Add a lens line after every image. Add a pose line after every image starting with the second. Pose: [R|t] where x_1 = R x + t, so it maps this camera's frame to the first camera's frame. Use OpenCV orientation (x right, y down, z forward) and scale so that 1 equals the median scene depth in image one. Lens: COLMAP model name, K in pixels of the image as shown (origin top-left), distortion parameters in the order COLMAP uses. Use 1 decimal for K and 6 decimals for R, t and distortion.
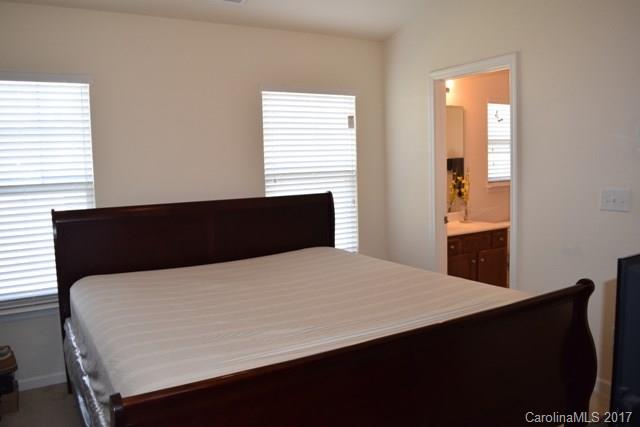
lens RADIAL K [[505.0, 0, 319.4], [0, 505.0, 215.2], [0, 0, 1]] dist [-0.114886, 0.047811]
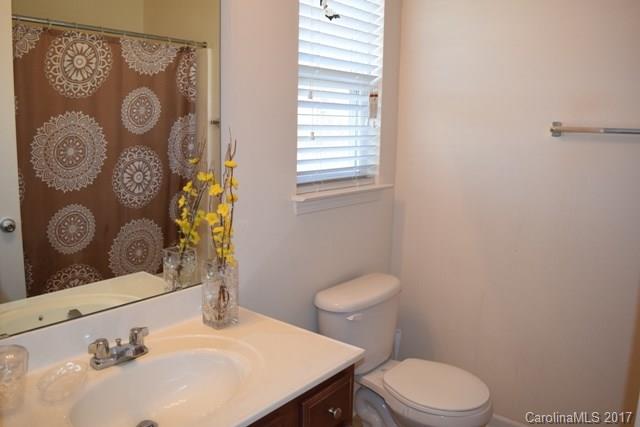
lens RADIAL K [[505.0, 0, 319.8], [0, 505.0, 213.0], [0, 0, 1]] dist [-0.114886, 0.047811]
pose [[0.946122, -0.010202, 0.323648, 0.236677], [-0.014439, 0.997180, 0.073644, -0.073957], [-0.323487, -0.074350, 0.943307, 0.651694]]
